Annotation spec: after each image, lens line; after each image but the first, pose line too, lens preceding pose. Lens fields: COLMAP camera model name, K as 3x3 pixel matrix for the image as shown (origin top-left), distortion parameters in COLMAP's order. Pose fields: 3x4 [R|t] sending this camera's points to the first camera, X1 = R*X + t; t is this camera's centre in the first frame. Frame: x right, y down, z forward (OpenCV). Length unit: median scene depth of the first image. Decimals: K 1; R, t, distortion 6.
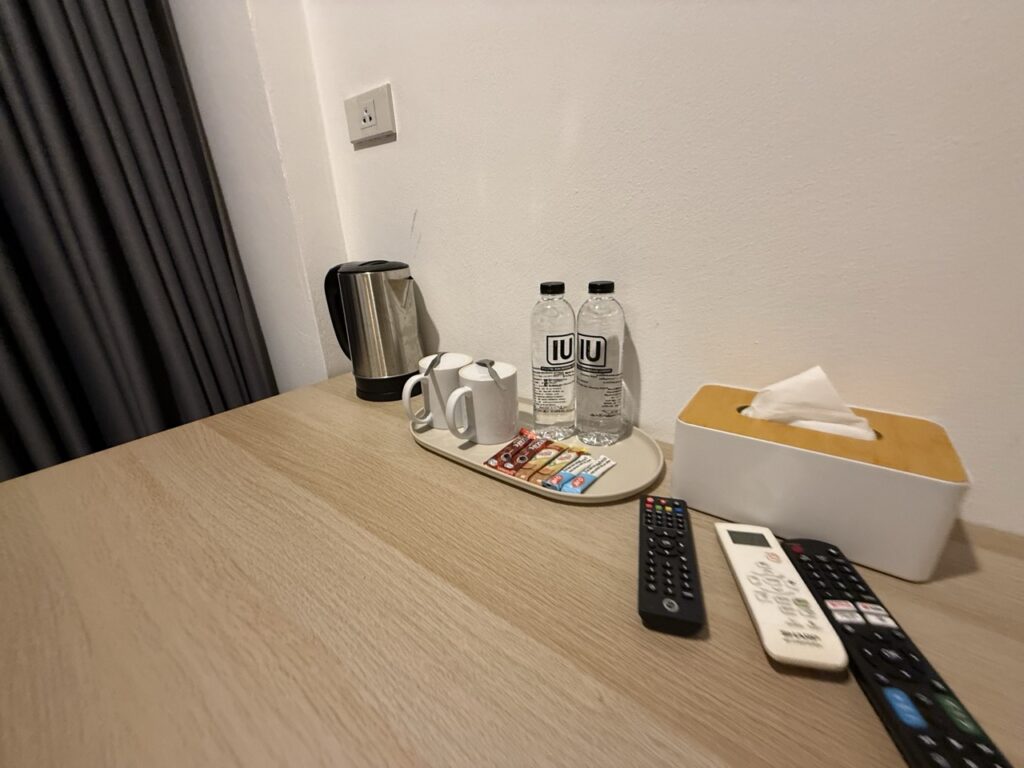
lens RADIAL K [[409.3, 0, 513.8], [0, 409.3, 383.5], [0, 0, 1]] dist [-0.000079, 0.000043]
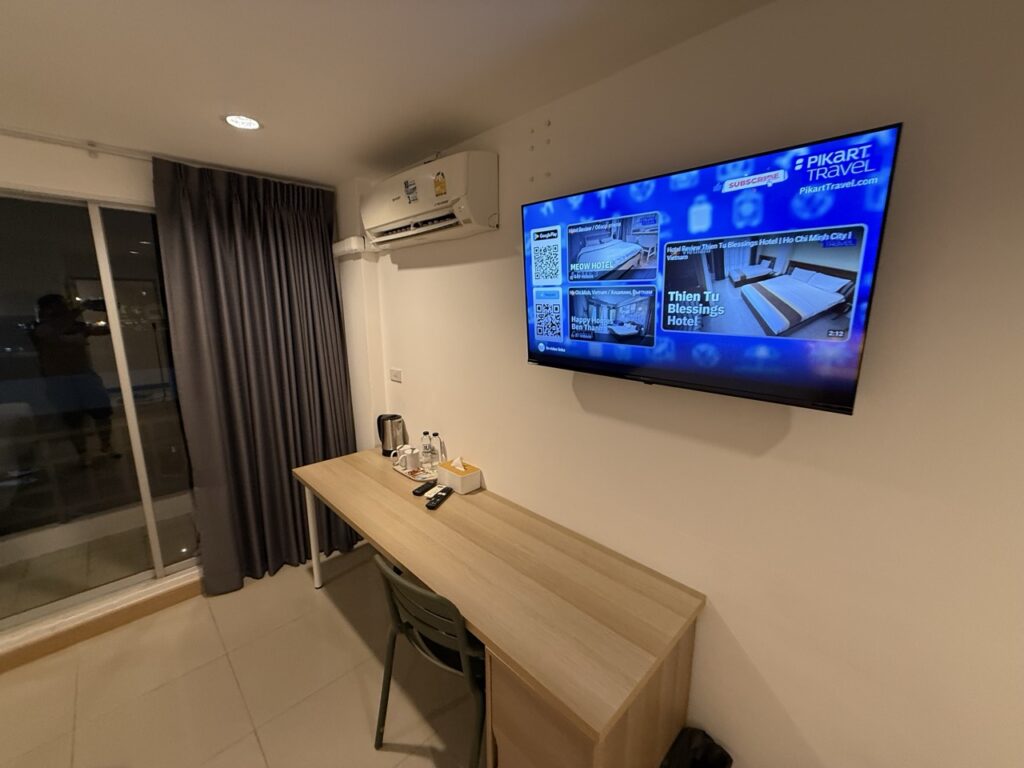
lens RADIAL K [[413.1, 0, 512.0], [0, 413.1, 384.0], [0, 0, 1]] dist [0.001275, 0.000107]
pose [[0.988203, 0.068026, -0.137213, 1.386818], [-0.090803, 0.981724, -0.167250, -0.086999], [0.123328, 0.177736, 0.976320, -2.881044]]
